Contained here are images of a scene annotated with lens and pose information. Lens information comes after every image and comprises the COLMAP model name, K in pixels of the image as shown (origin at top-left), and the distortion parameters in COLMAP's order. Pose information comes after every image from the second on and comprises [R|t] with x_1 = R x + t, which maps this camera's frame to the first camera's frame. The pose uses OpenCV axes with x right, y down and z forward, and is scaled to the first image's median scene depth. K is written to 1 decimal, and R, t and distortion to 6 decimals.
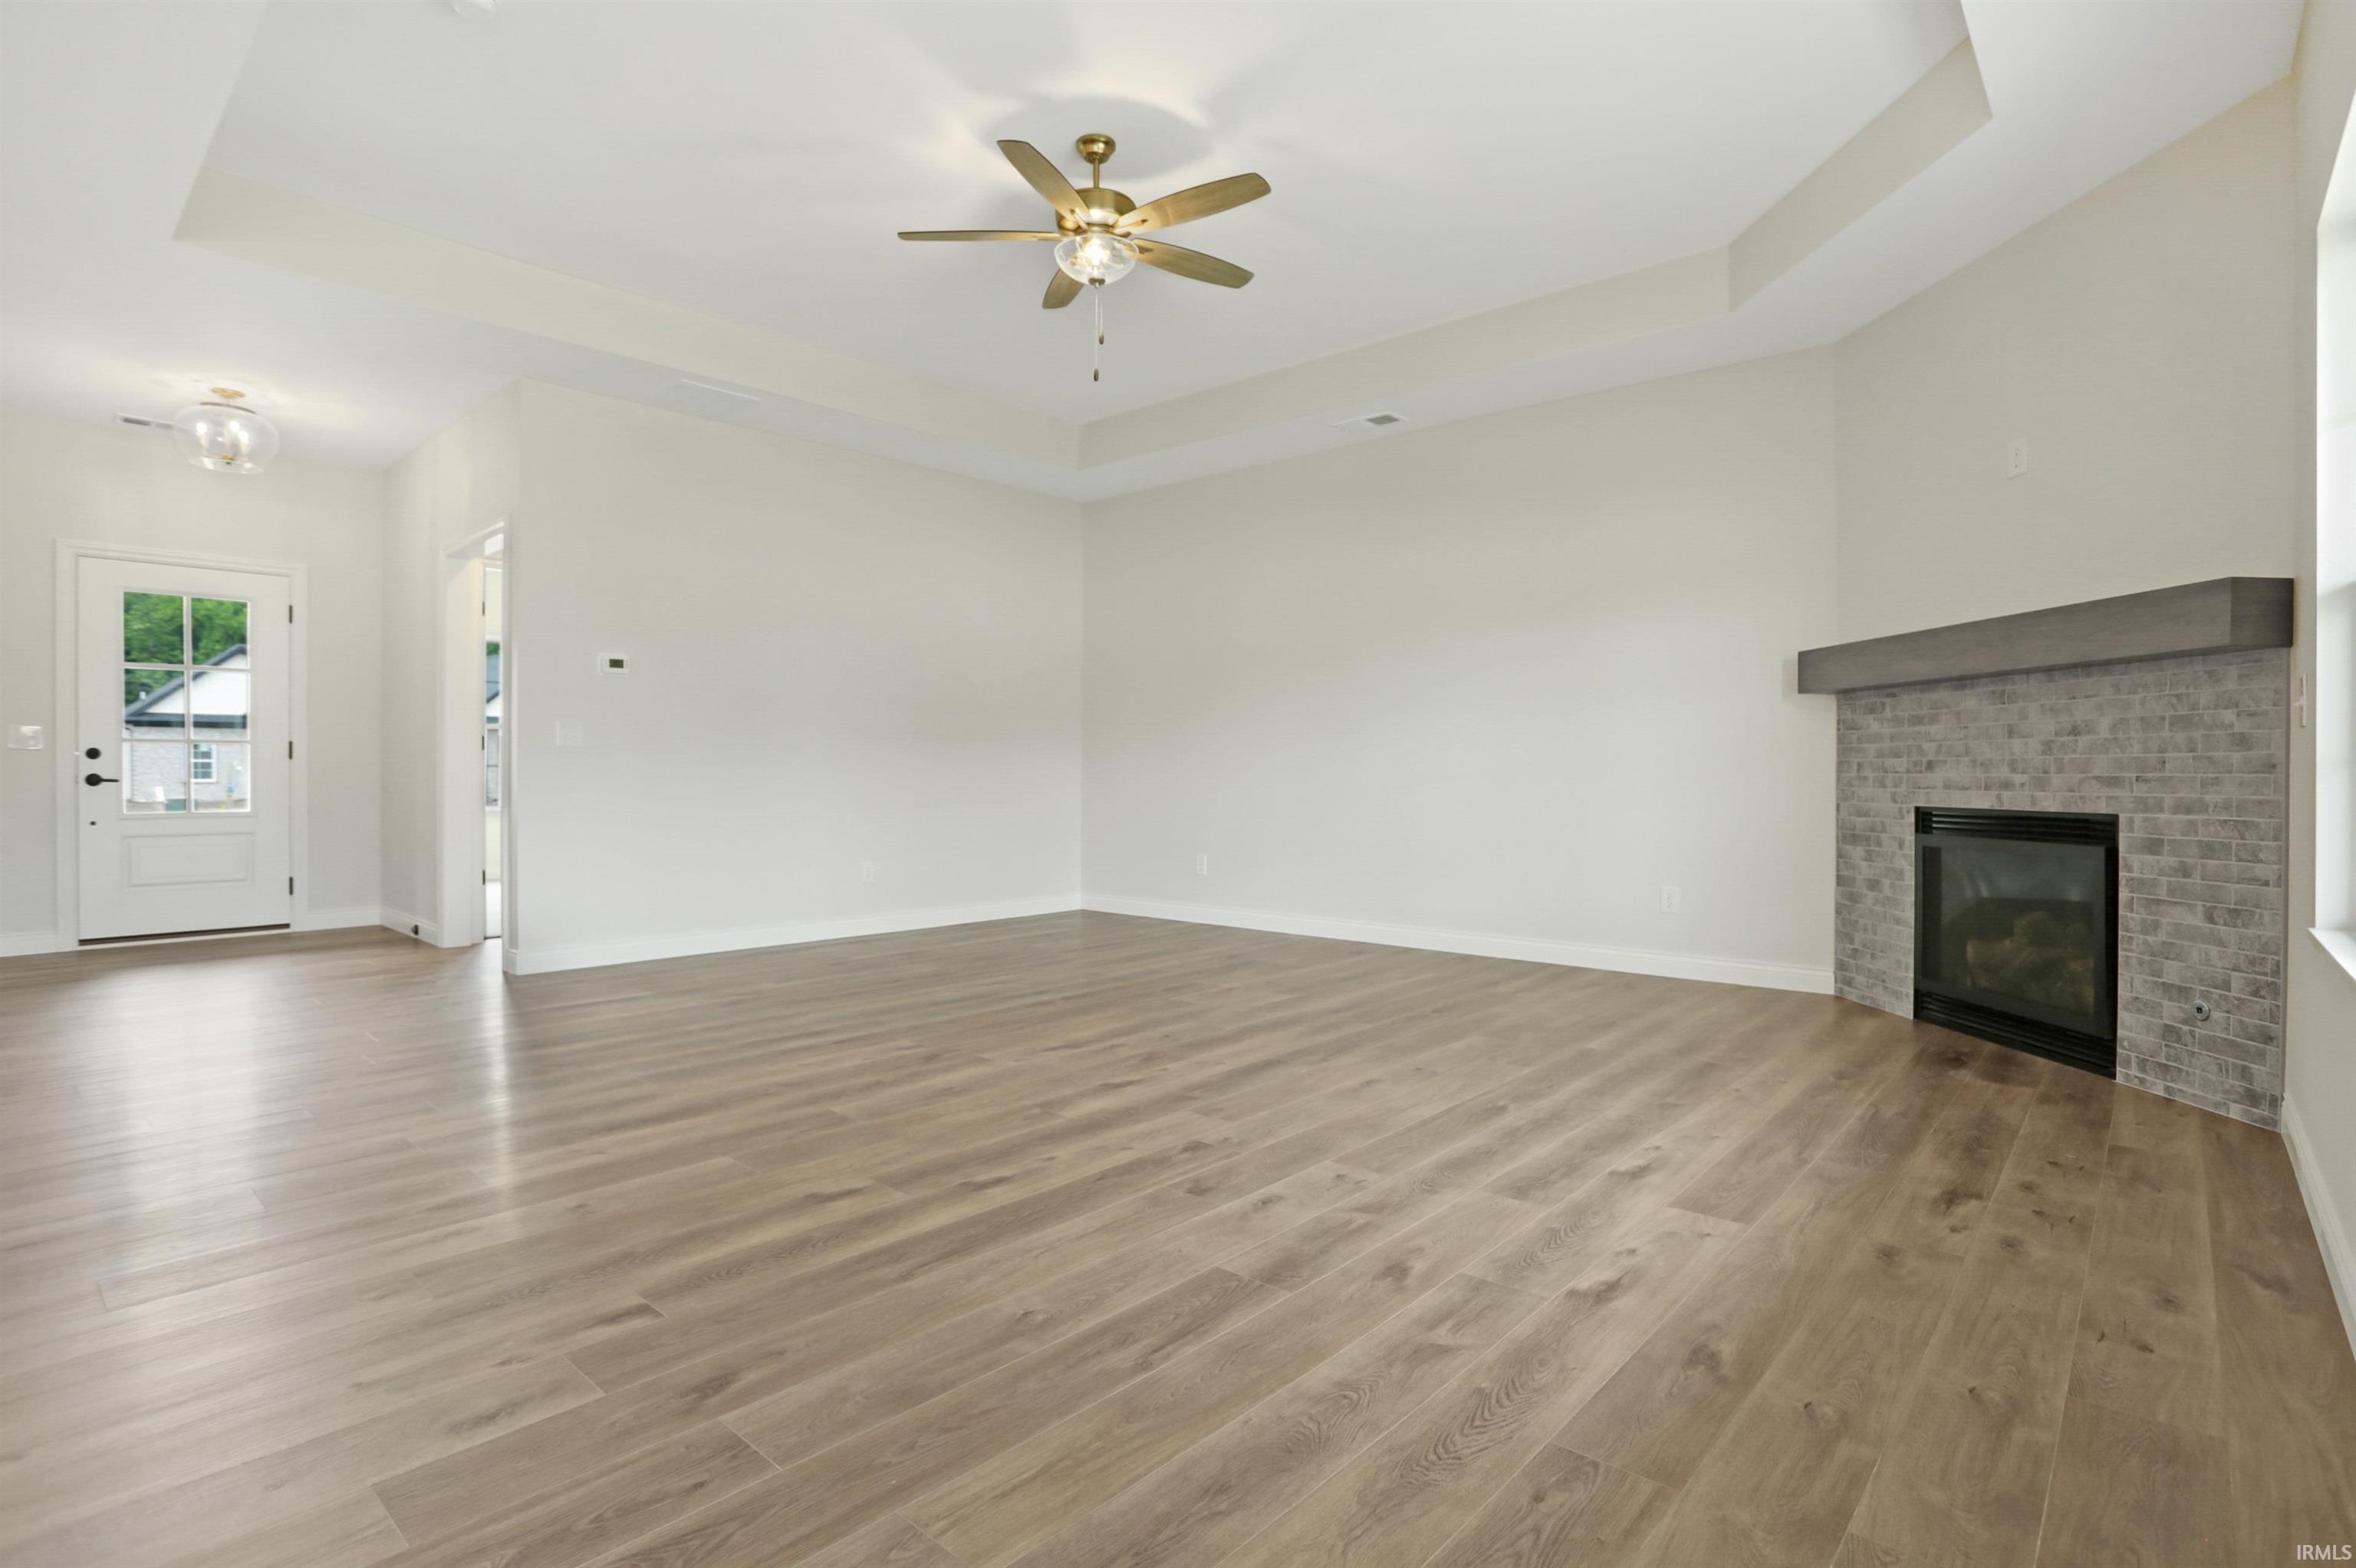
lens RADIAL K [[1147.3, 0, 1187.5], [0, 1147.3, 773.7], [0, 0, 1]] dist [-0.065098, 0.024498]
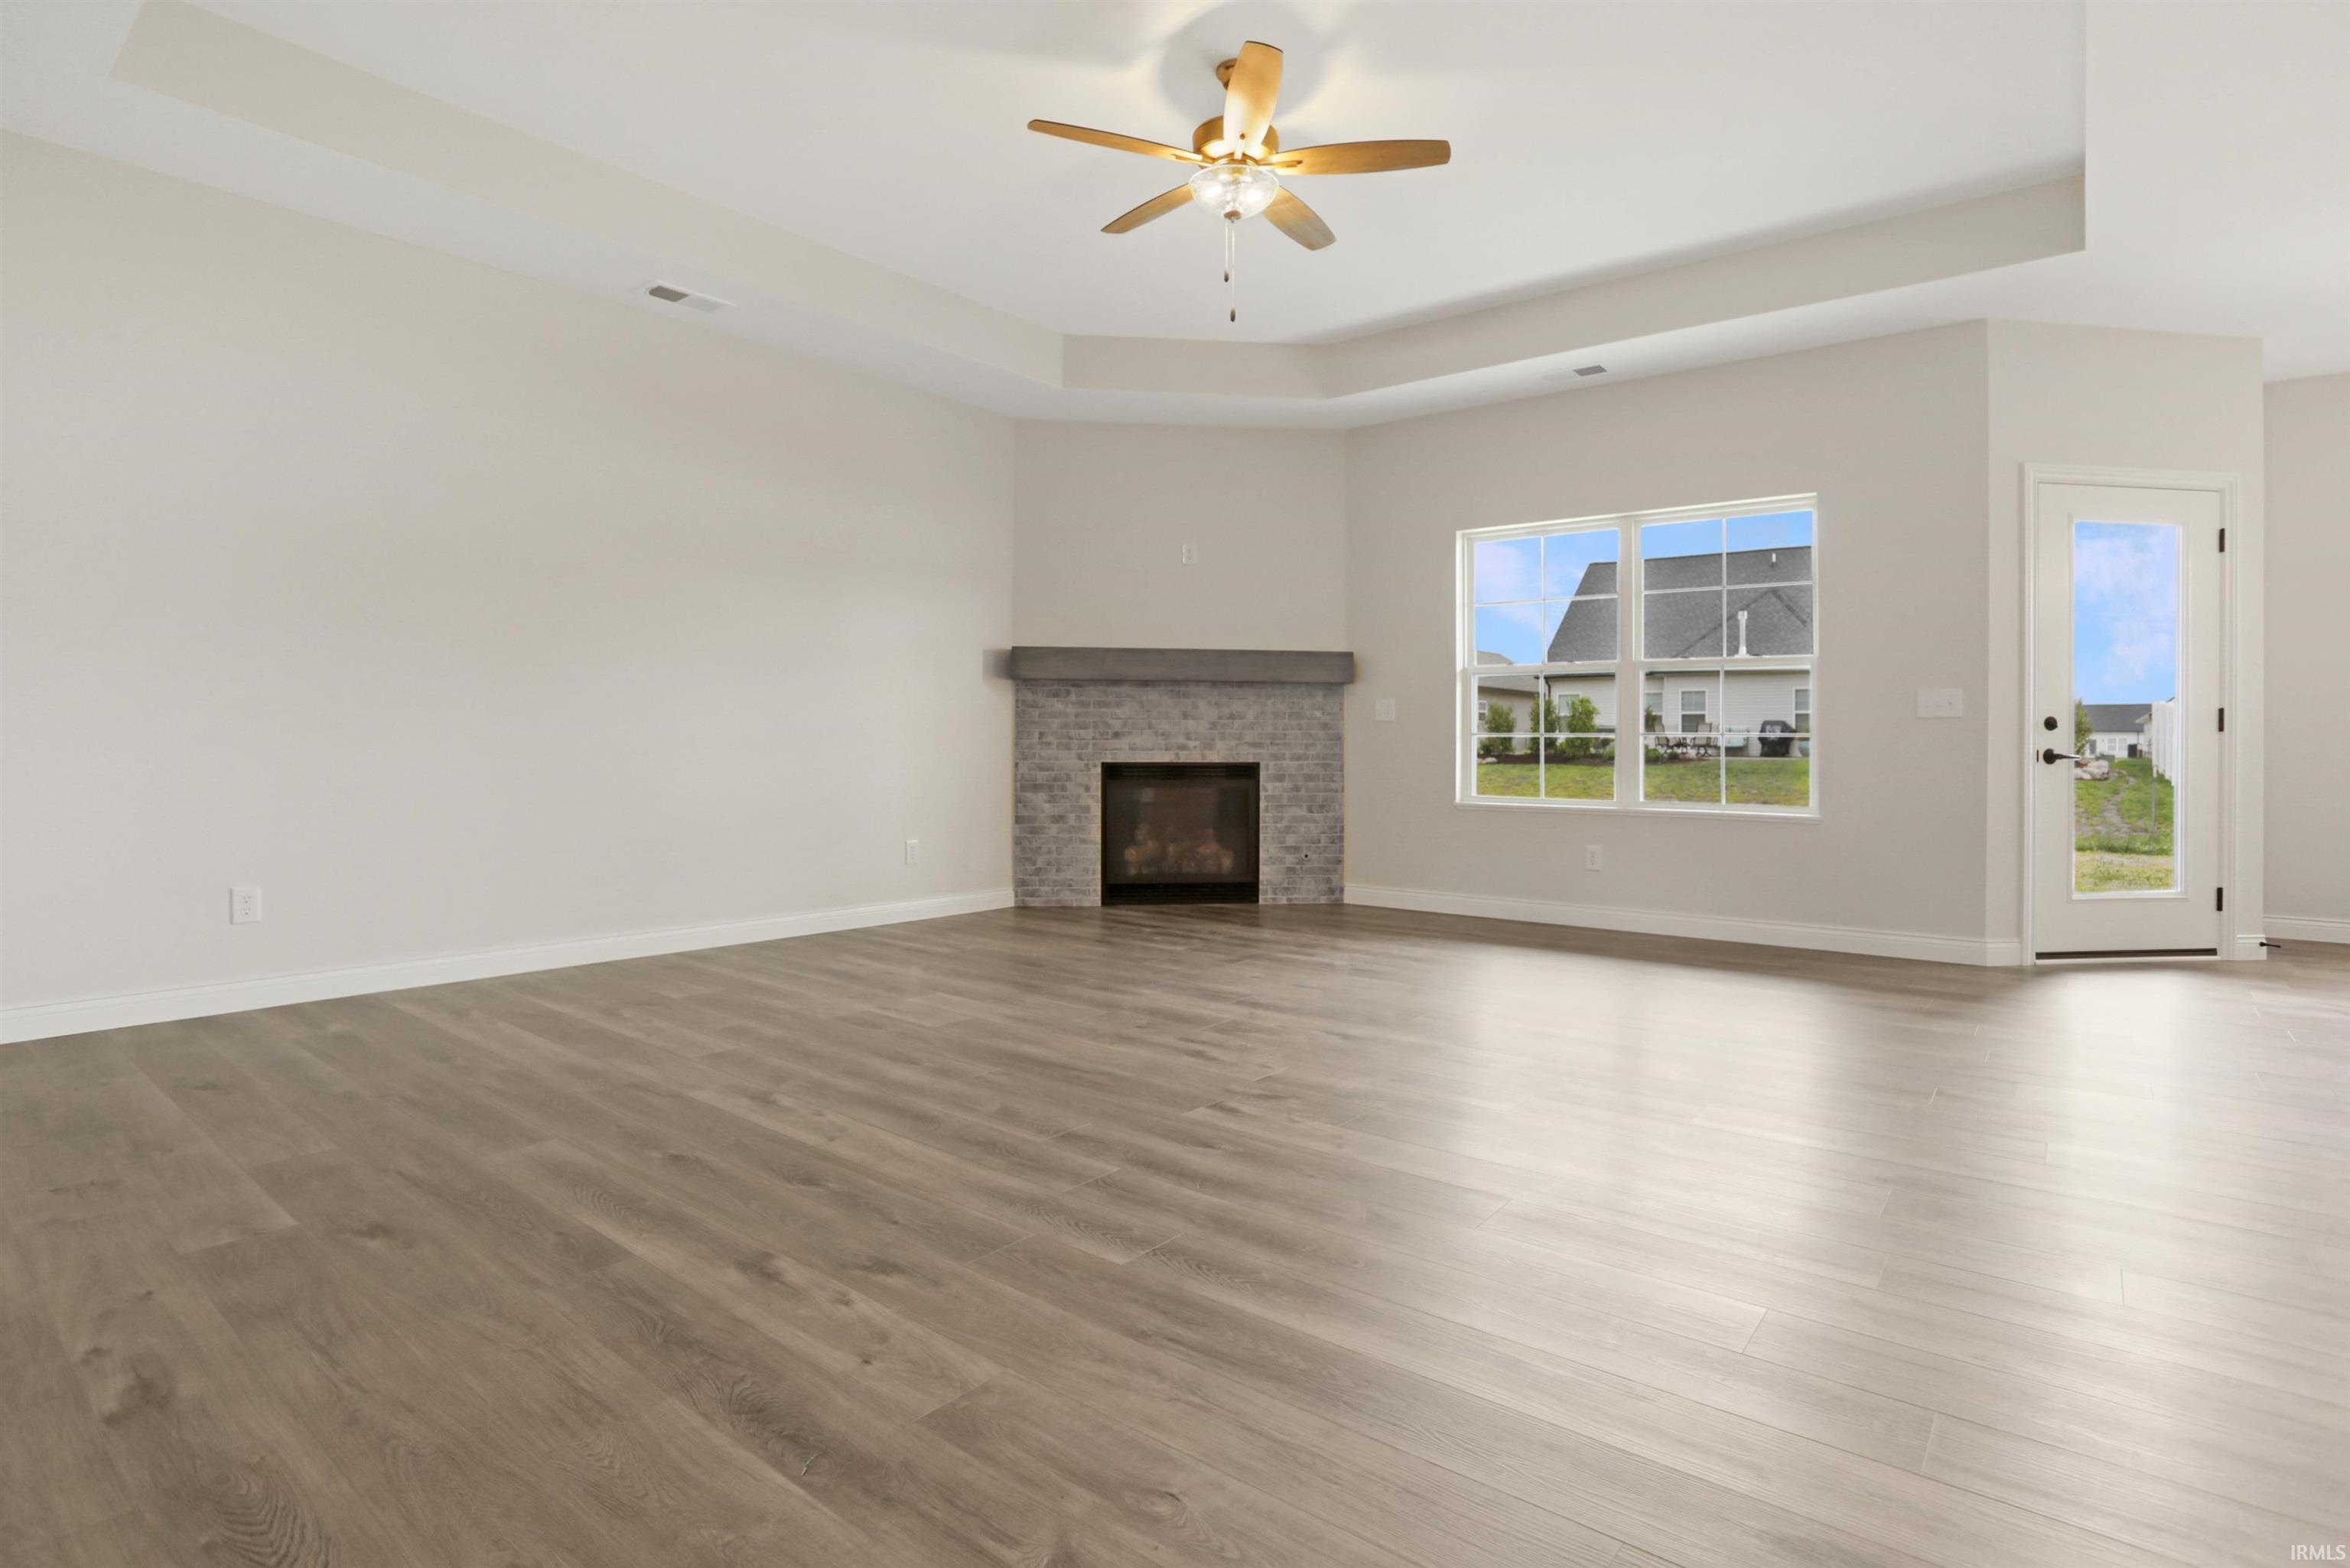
lens RADIAL K [[1186.5, 0, 1180.2], [0, 1186.5, 730.1], [0, 0, 1]] dist [-0.070928, 0.024048]
pose [[-0.045150, 0.010029, 0.998930, -1.132936], [-0.004025, 0.999940, -0.010221, 0.002765], [-0.998972, -0.004482, -0.045107, 1.180269]]
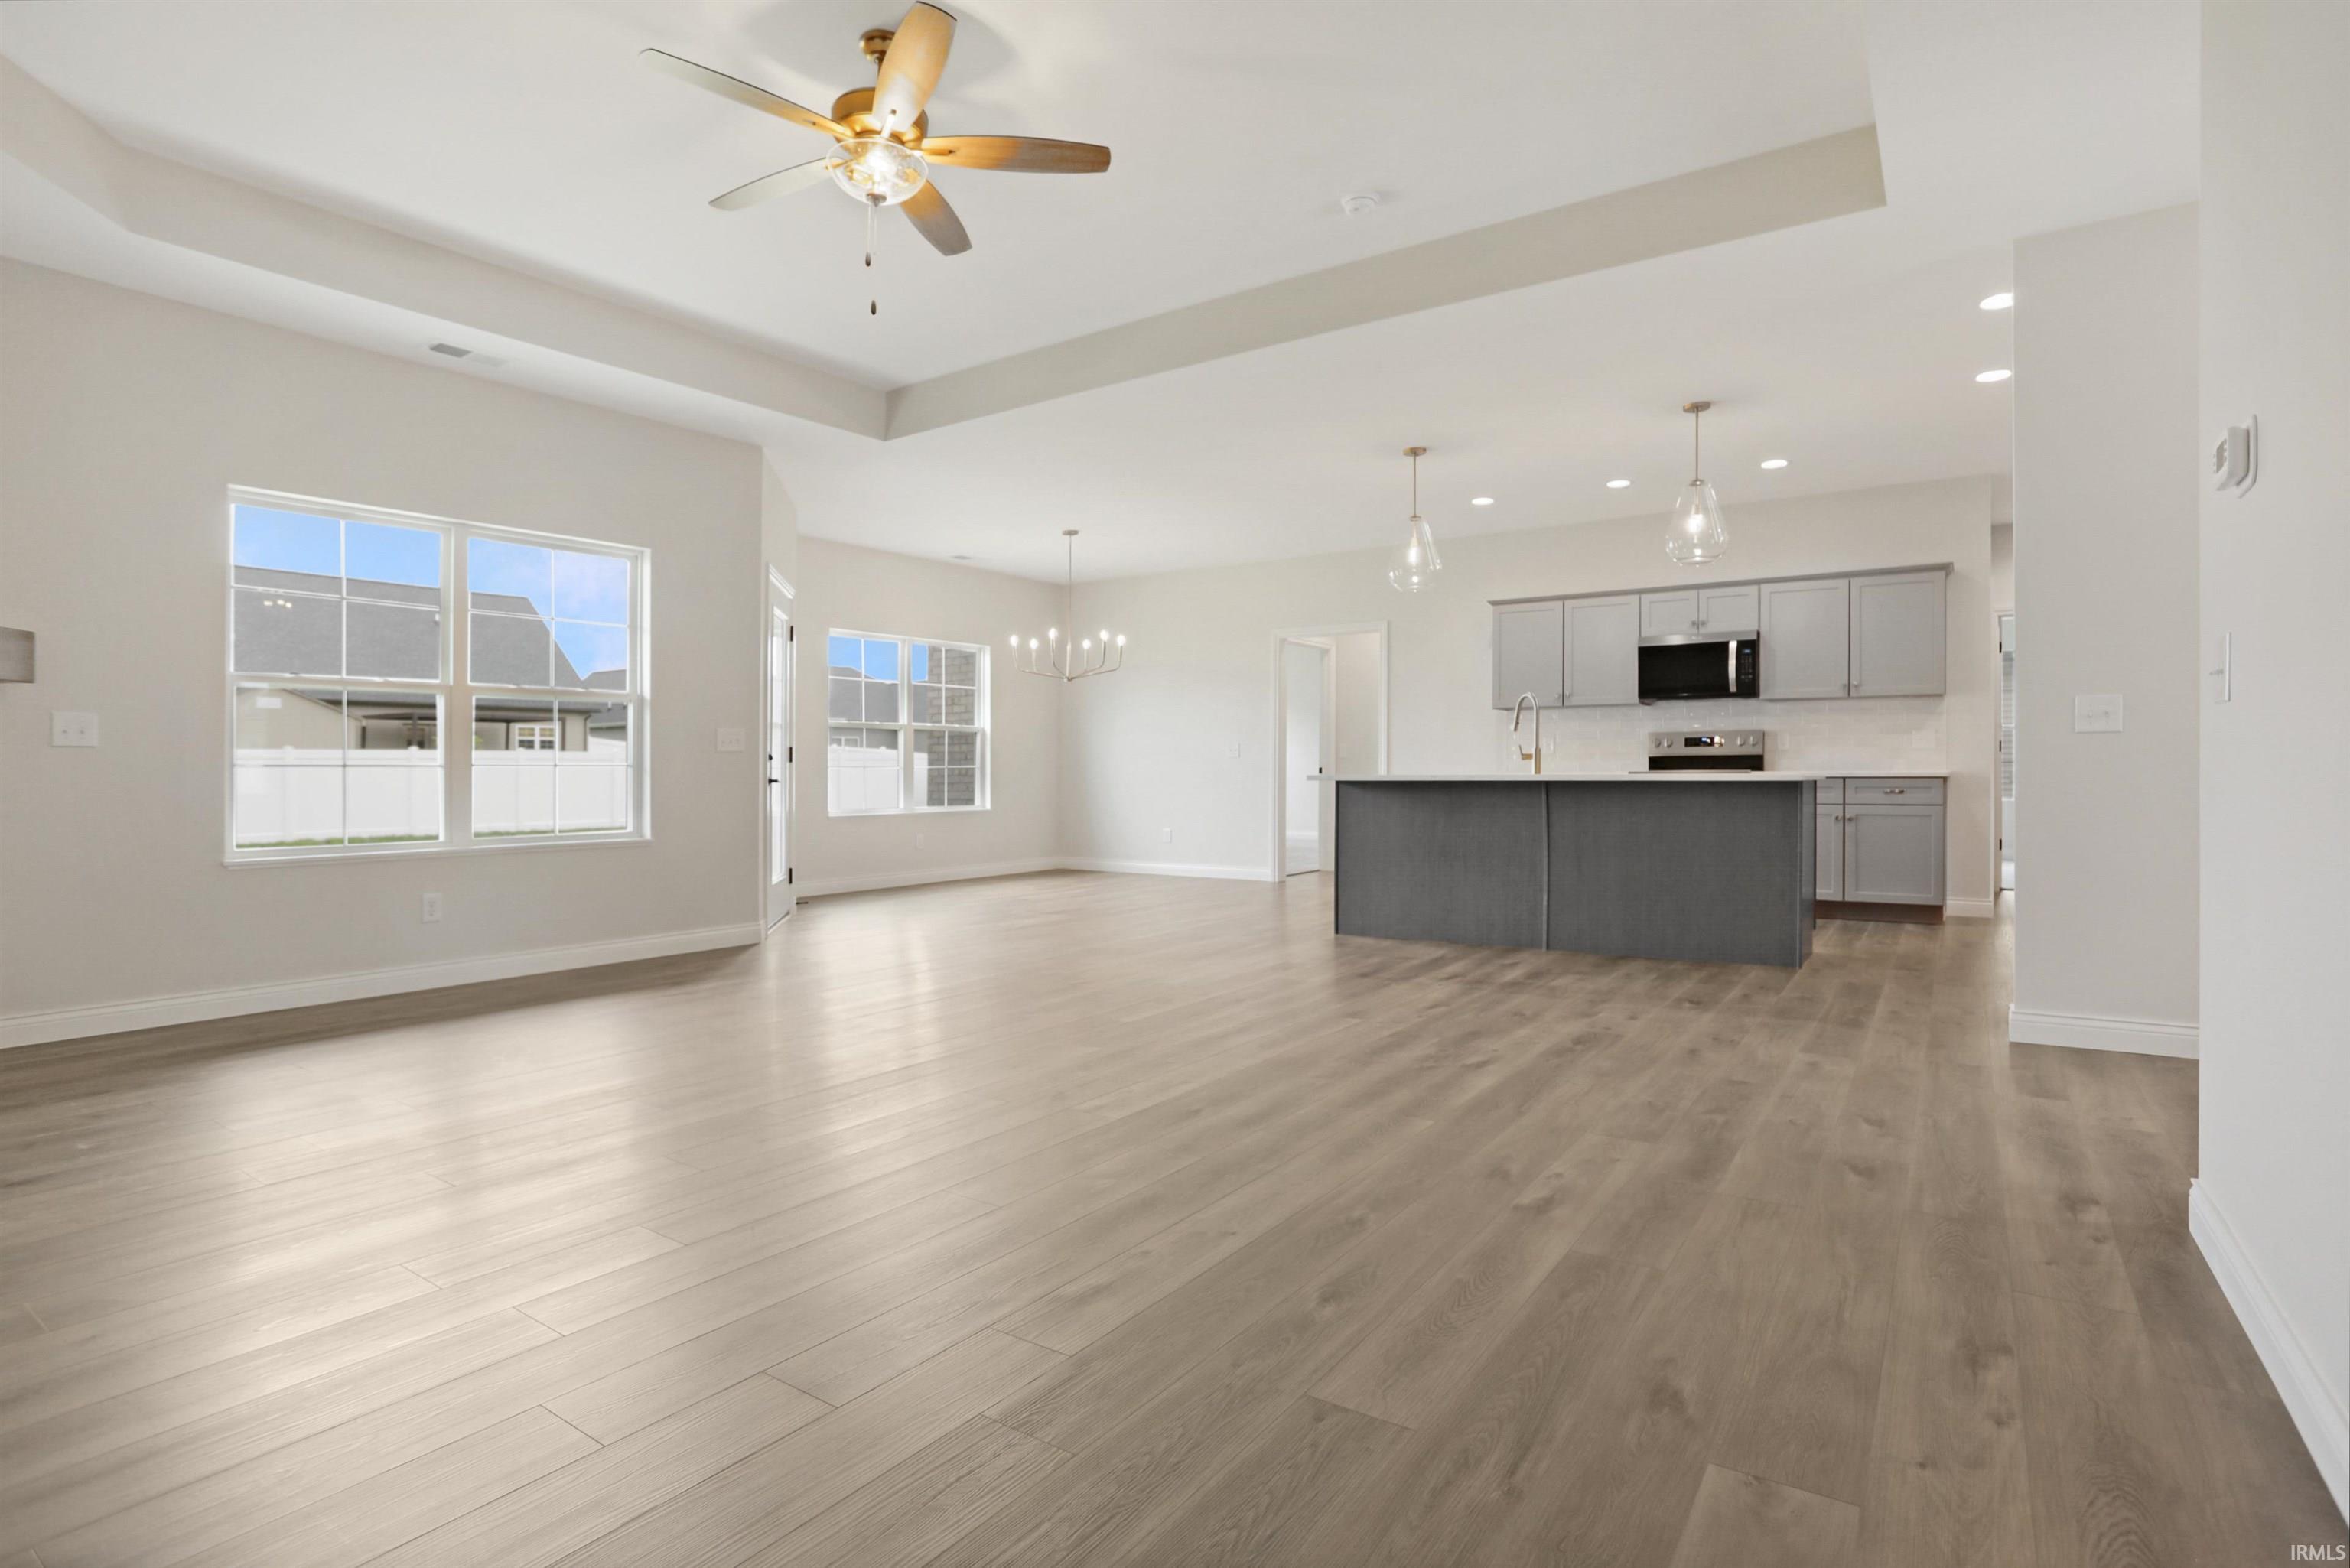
lens RADIAL K [[1175.7, 0, 1182.6], [0, 1175.7, 781.3], [0, 0, 1]] dist [-0.072900, 0.031989]
pose [[-0.991660, 0.005724, -0.128755, -0.222049], [0.004209, 0.999919, 0.012032, -0.005080], [0.128813, 0.011390, -0.991603, 2.049469]]
